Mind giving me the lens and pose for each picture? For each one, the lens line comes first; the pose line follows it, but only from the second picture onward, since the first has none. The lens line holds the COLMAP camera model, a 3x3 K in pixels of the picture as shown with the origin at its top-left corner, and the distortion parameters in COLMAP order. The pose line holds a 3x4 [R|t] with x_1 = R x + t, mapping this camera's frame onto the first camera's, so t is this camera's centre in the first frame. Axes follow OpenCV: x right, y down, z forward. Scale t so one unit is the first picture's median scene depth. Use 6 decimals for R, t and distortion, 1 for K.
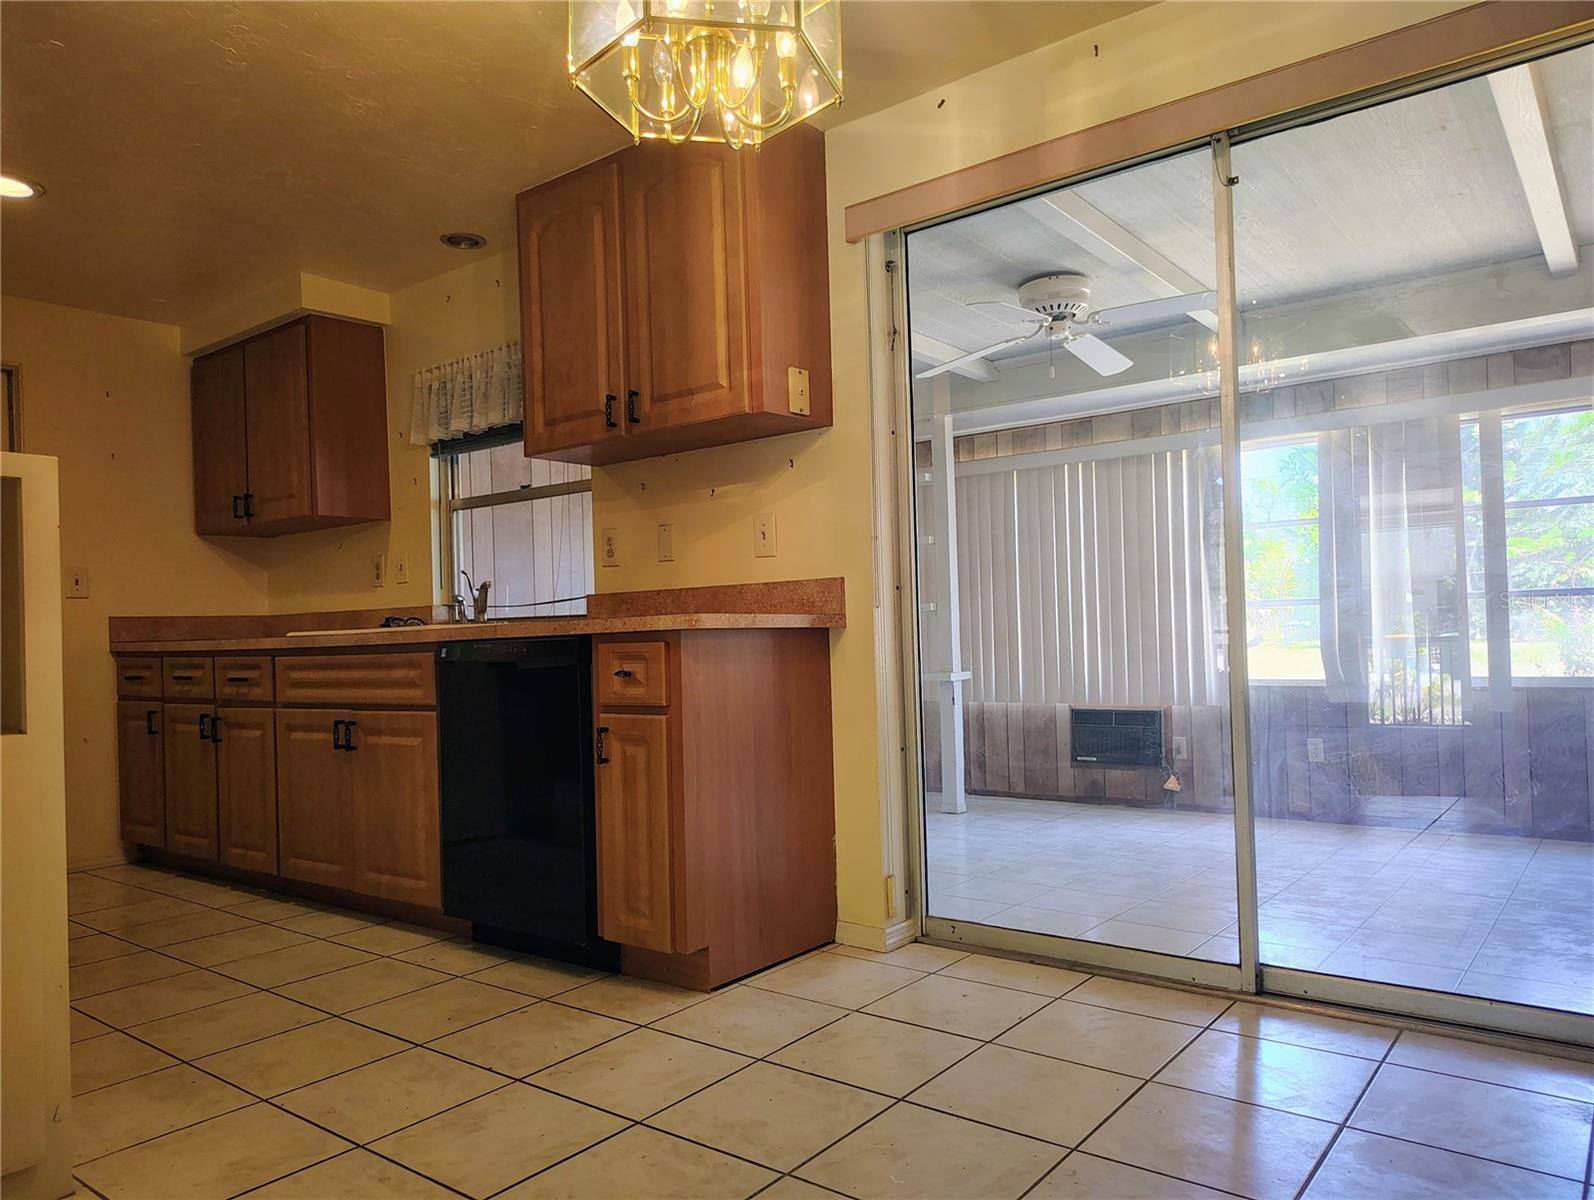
lens RADIAL K [[1105.7, 0, 794.0], [0, 1105.7, 616.6], [0, 0, 1]] dist [0.038260, -0.049556]
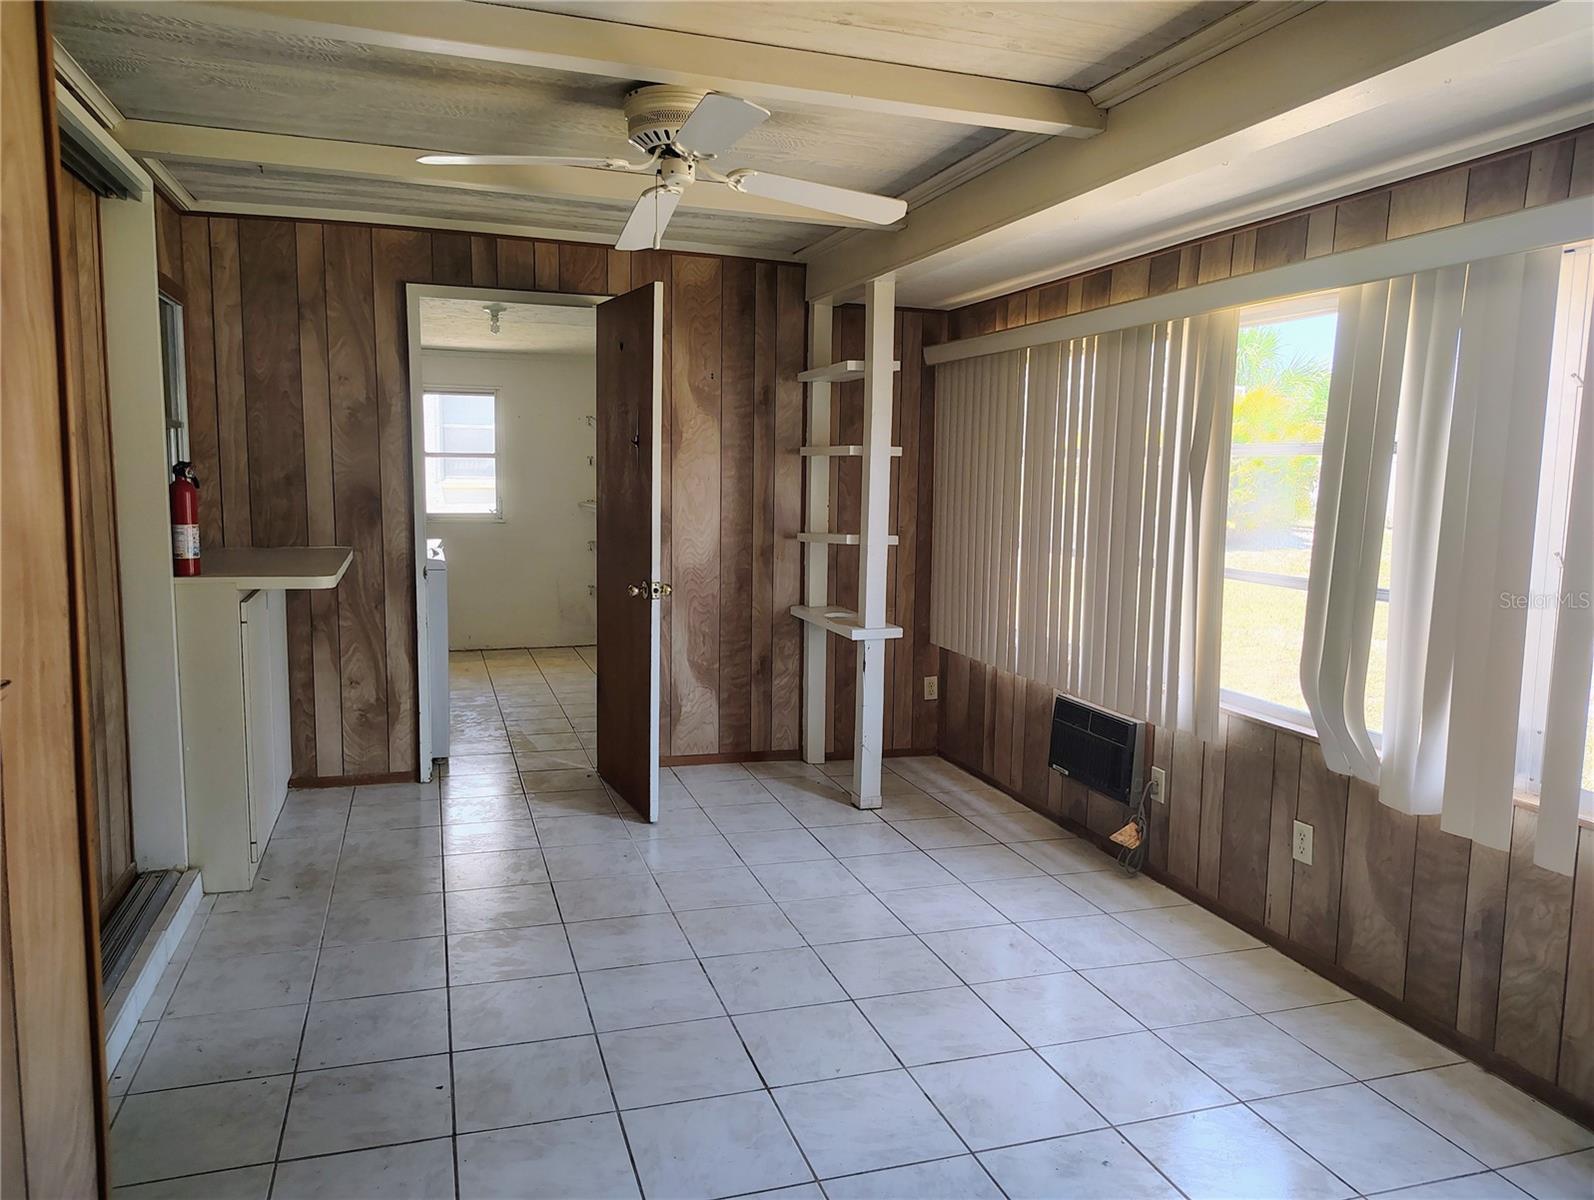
lens RADIAL K [[1105.7, 0, 785.5], [0, 1105.7, 596.8], [0, 0, 1]] dist [0.038260, -0.049556]
pose [[0.828425, 0.106308, -0.549919, 0.622594], [-0.031207, 0.989058, 0.144188, -0.095185], [0.559230, -0.102288, 0.822678, 0.426043]]
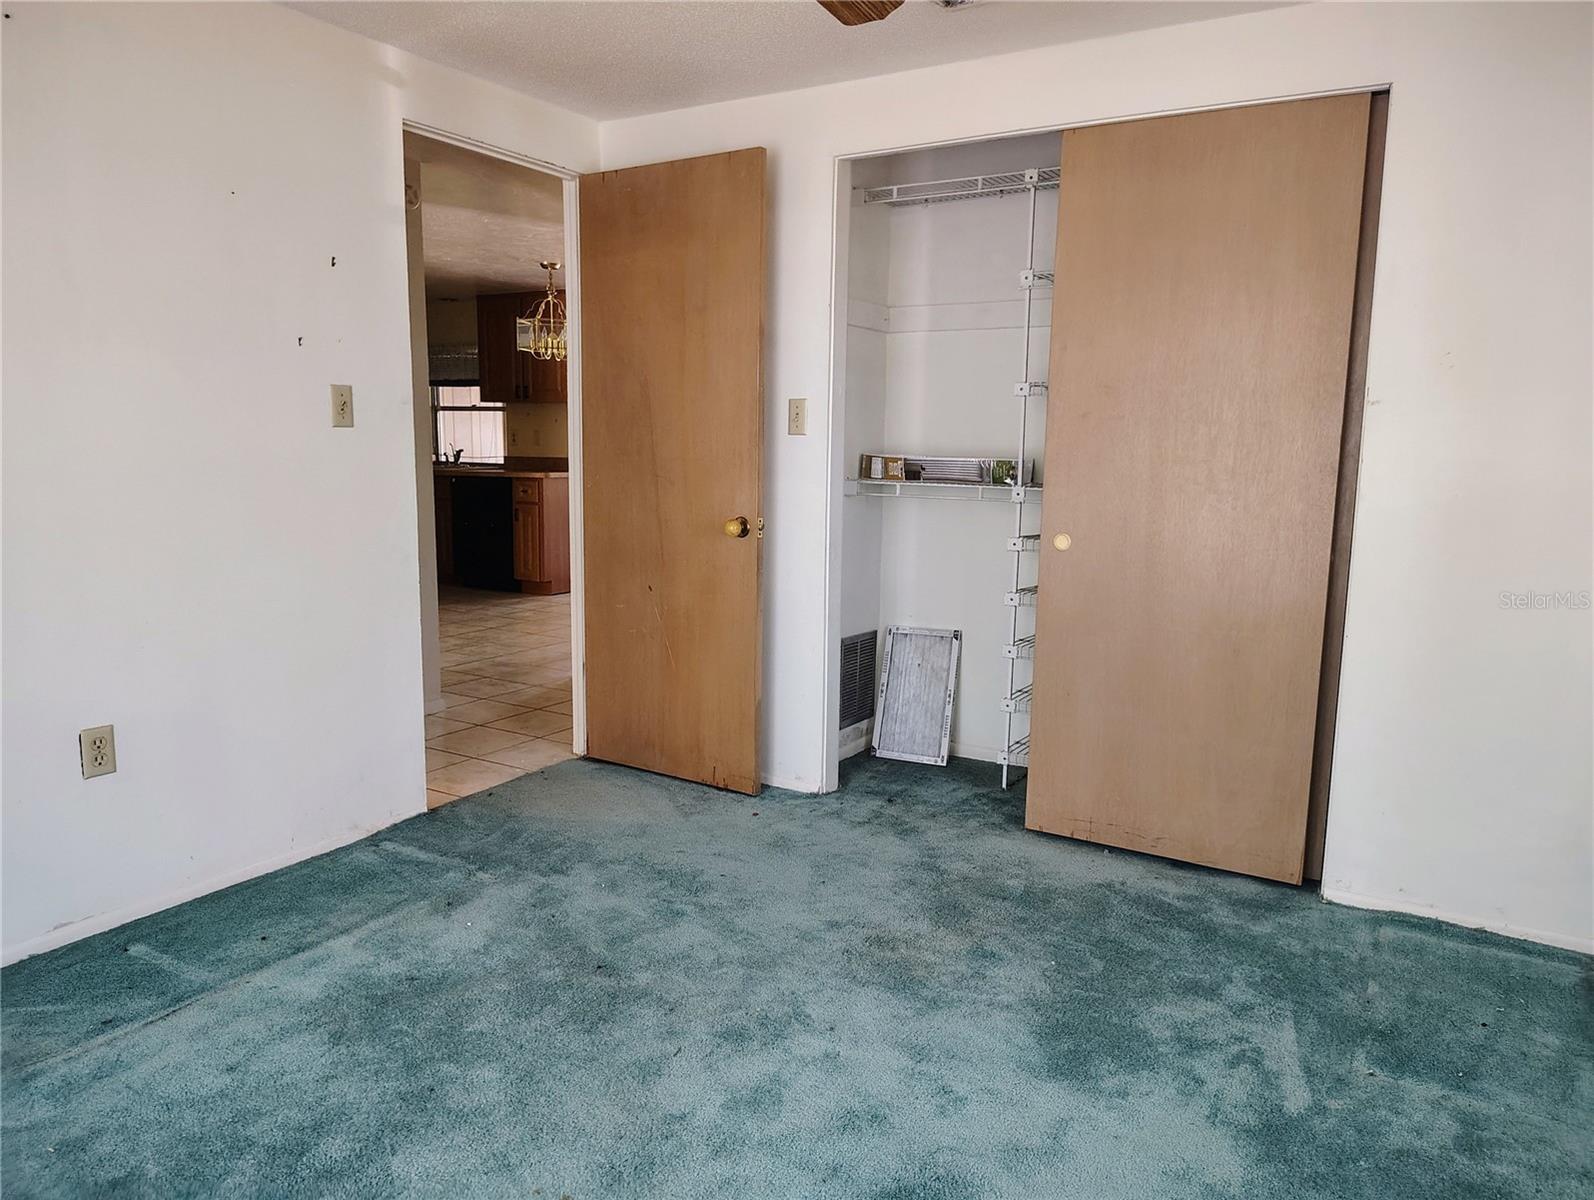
lens RADIAL K [[1105.7, 0, 794.7], [0, 1105.7, 601.7], [0, 0, 1]] dist [0.038260, -0.049556]
pose [[0.990108, 0.024343, 0.138177, 0.095135], [-0.045831, 0.986924, 0.154531, -0.084680], [-0.132609, -0.159335, 0.978278, -1.190630]]
